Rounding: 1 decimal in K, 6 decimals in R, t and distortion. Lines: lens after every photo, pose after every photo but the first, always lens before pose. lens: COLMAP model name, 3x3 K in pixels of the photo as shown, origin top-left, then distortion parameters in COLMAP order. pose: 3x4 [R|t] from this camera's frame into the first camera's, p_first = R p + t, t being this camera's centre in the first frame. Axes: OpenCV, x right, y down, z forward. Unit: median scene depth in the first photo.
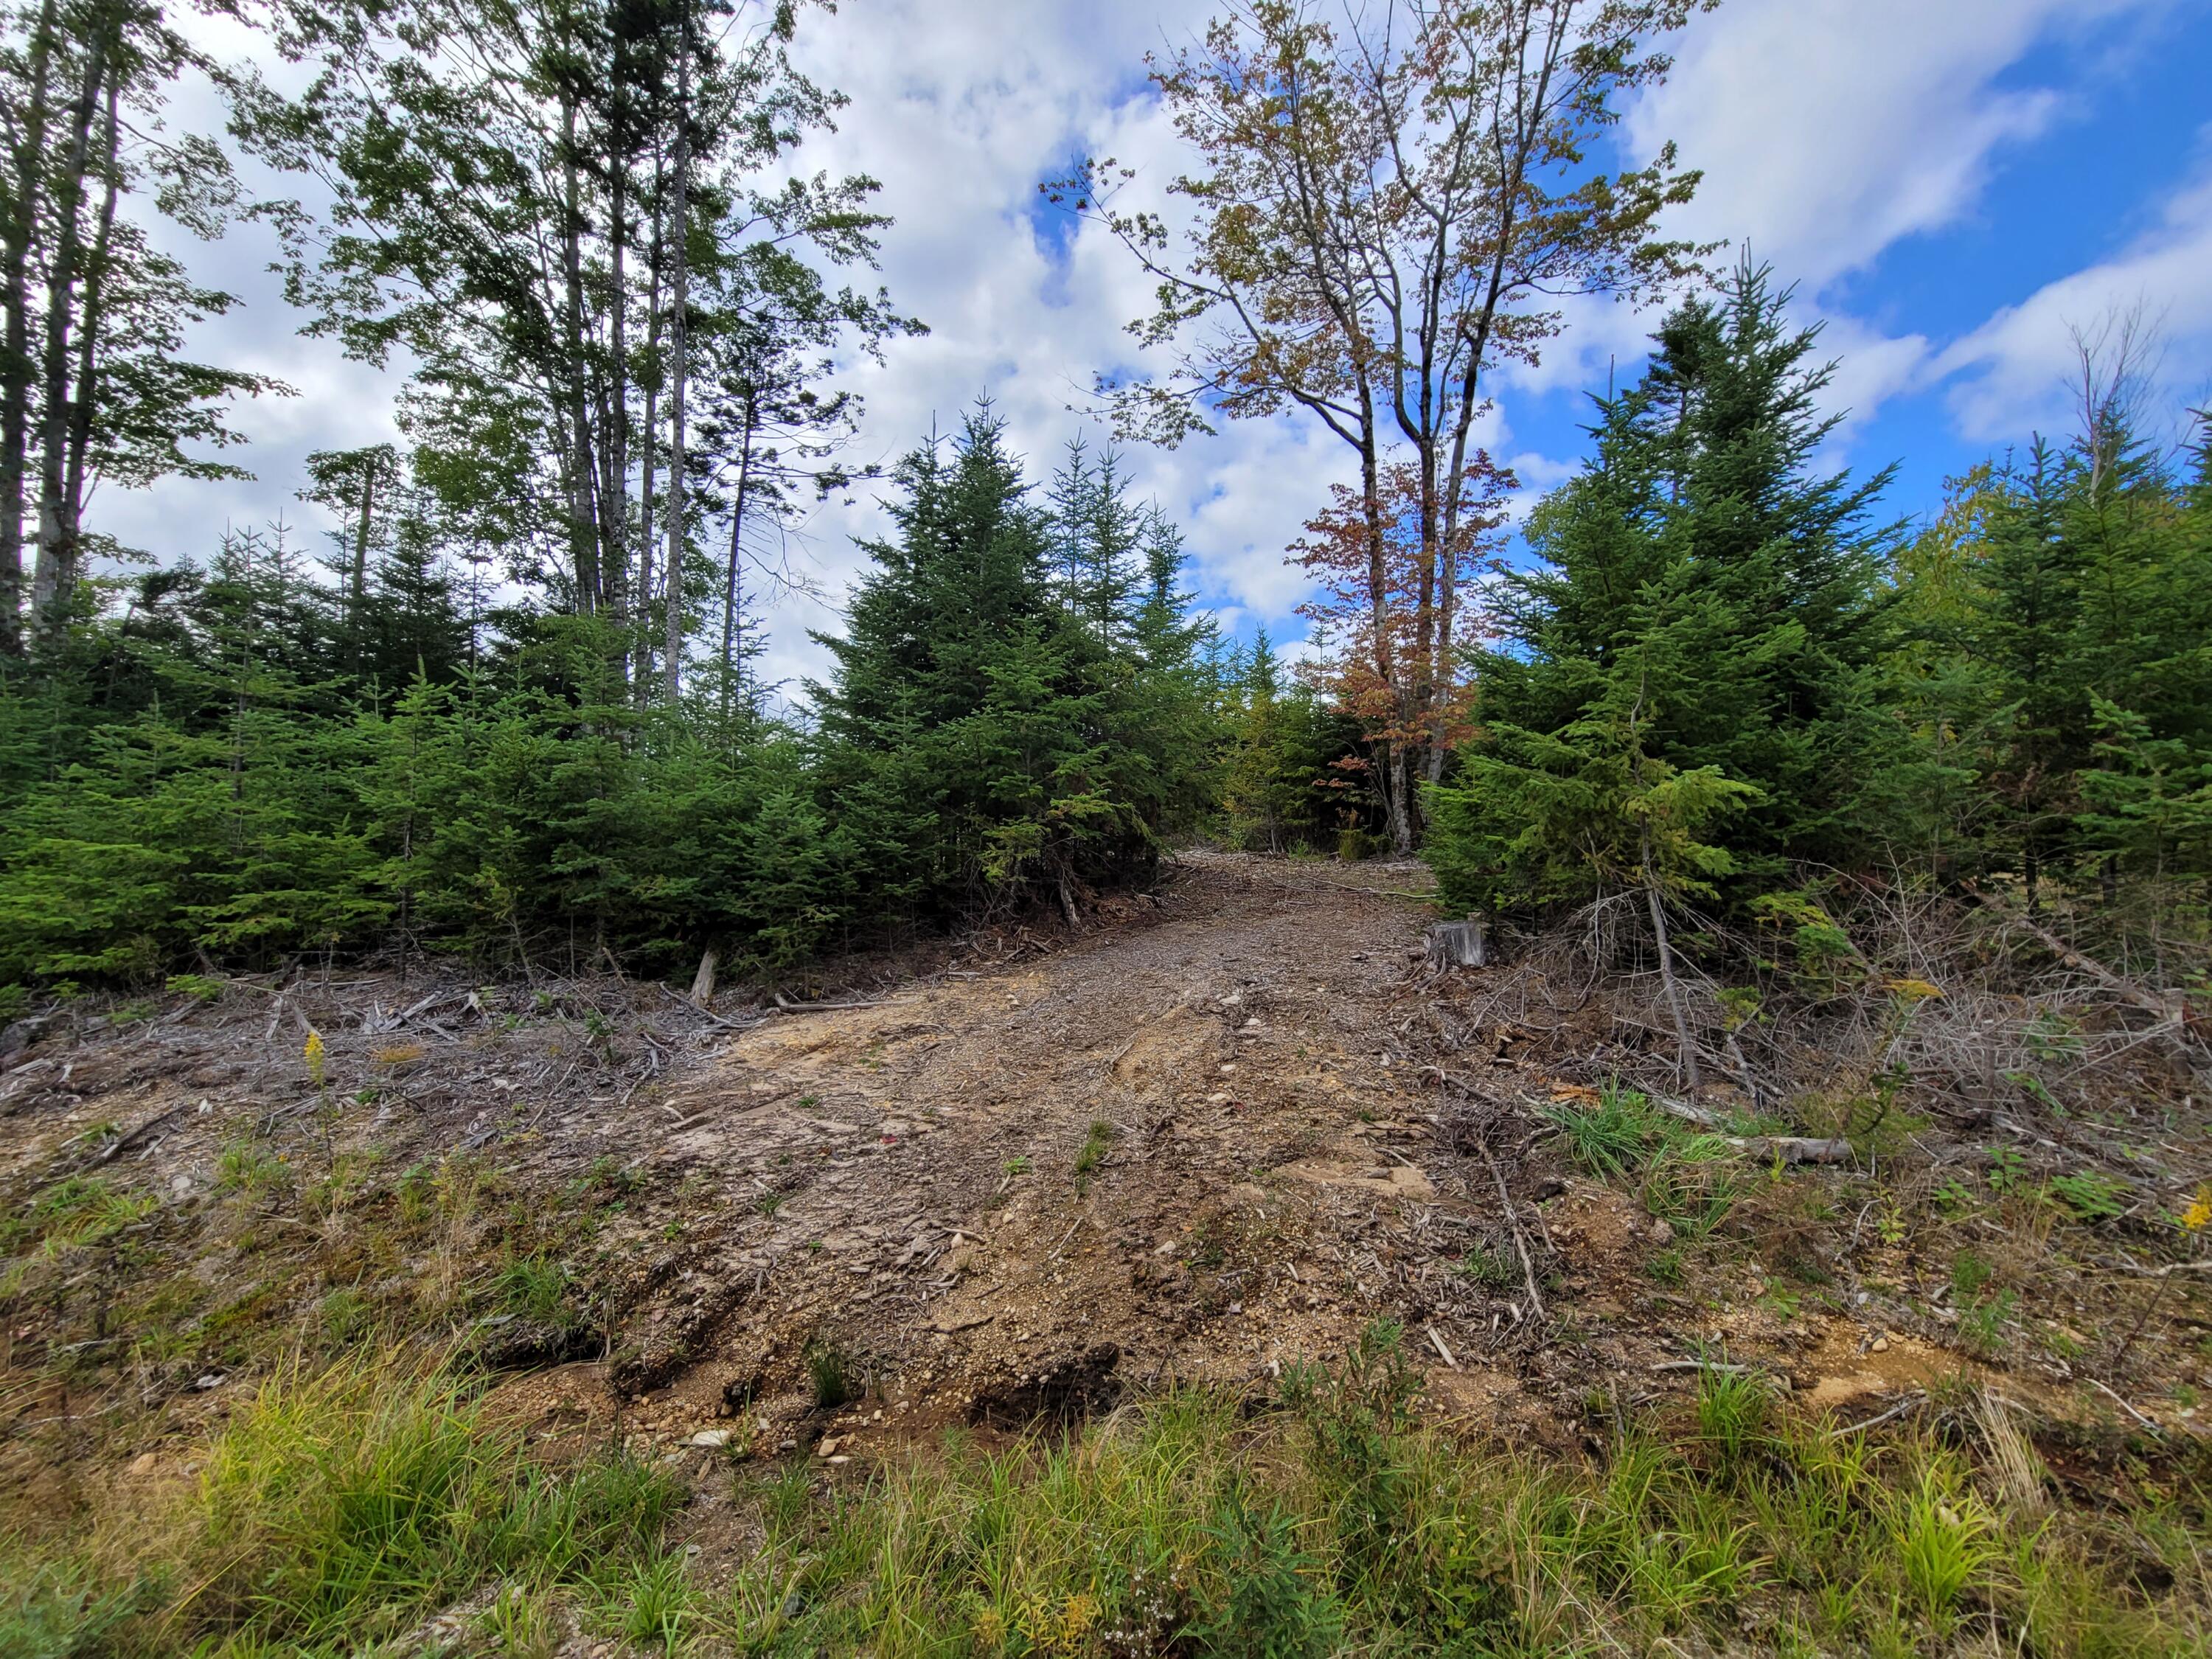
lens RADIAL K [[931.0, 0, 1106.0], [0, 931.0, 829.5], [0, 0, 1]] dist [0.001878, -0.000137]
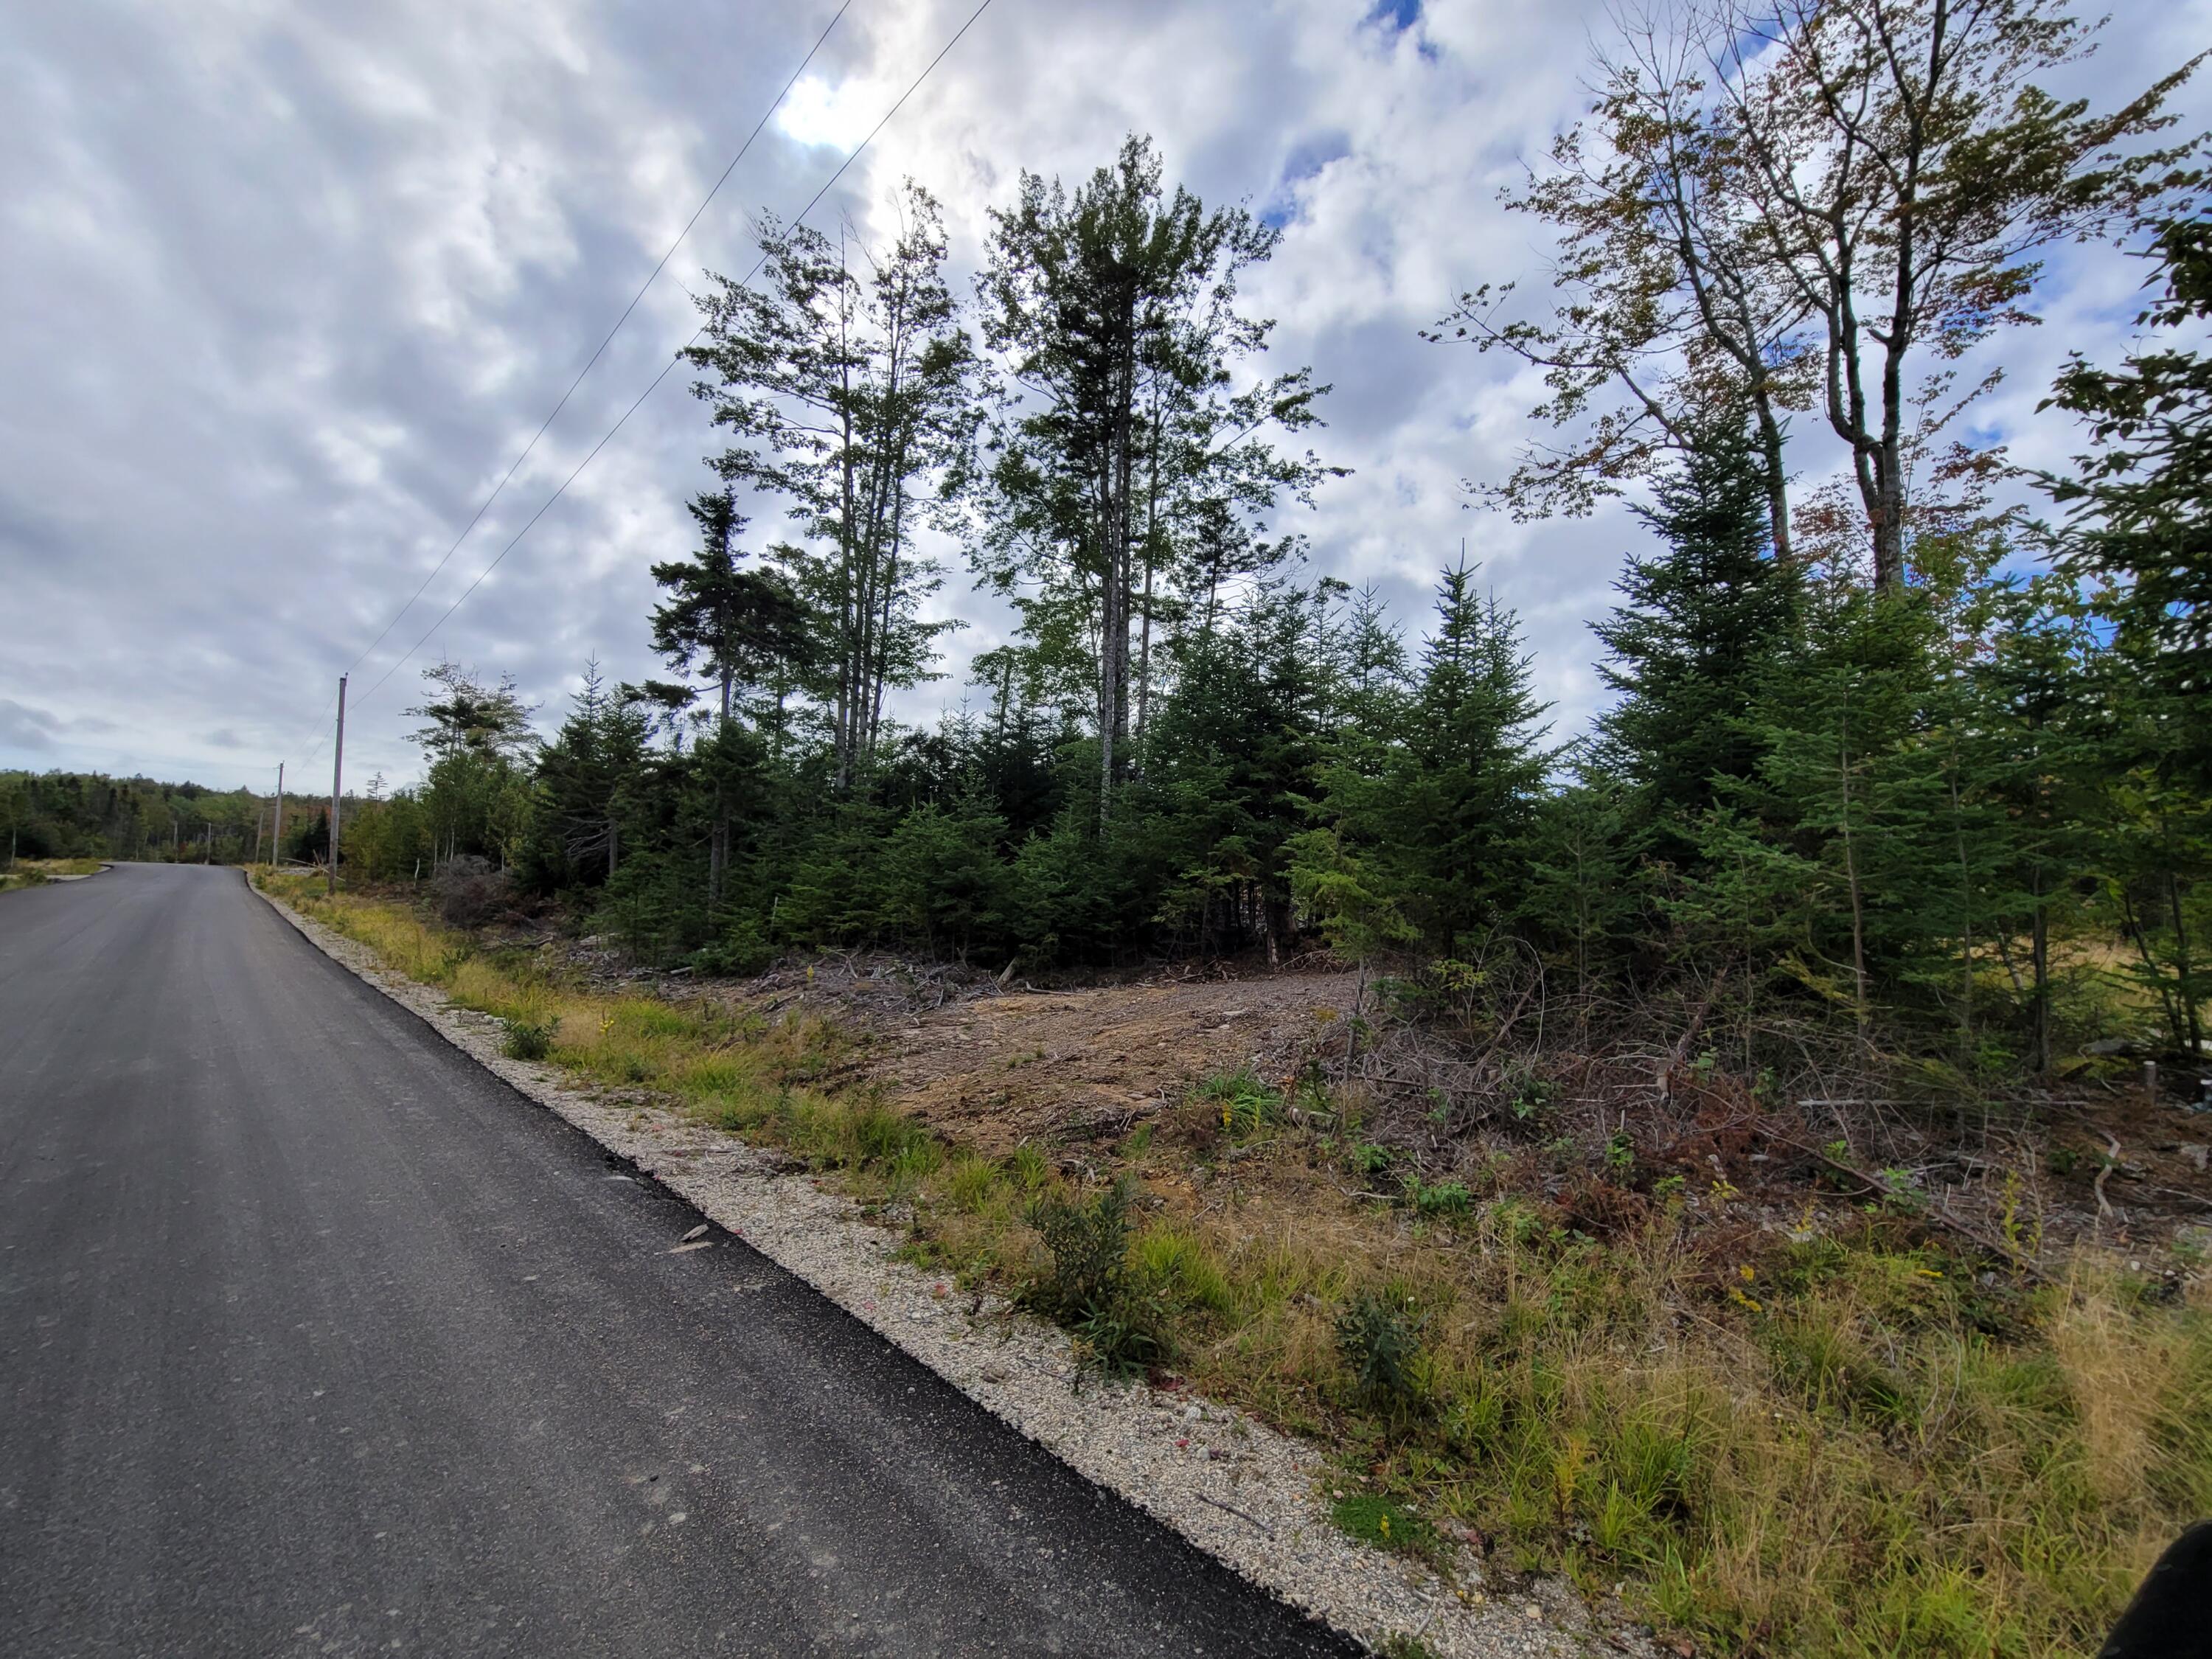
lens RADIAL K [[903.9, 0, 1113.3], [0, 903.9, 840.5], [0, 0, 1]] dist [-0.002516, -0.000315]
pose [[0.762010, -0.001662, -0.647563, 0.413354], [-0.020094, 0.999454, -0.026212, -0.023847], [0.647254, 0.032986, 0.761561, -0.094321]]
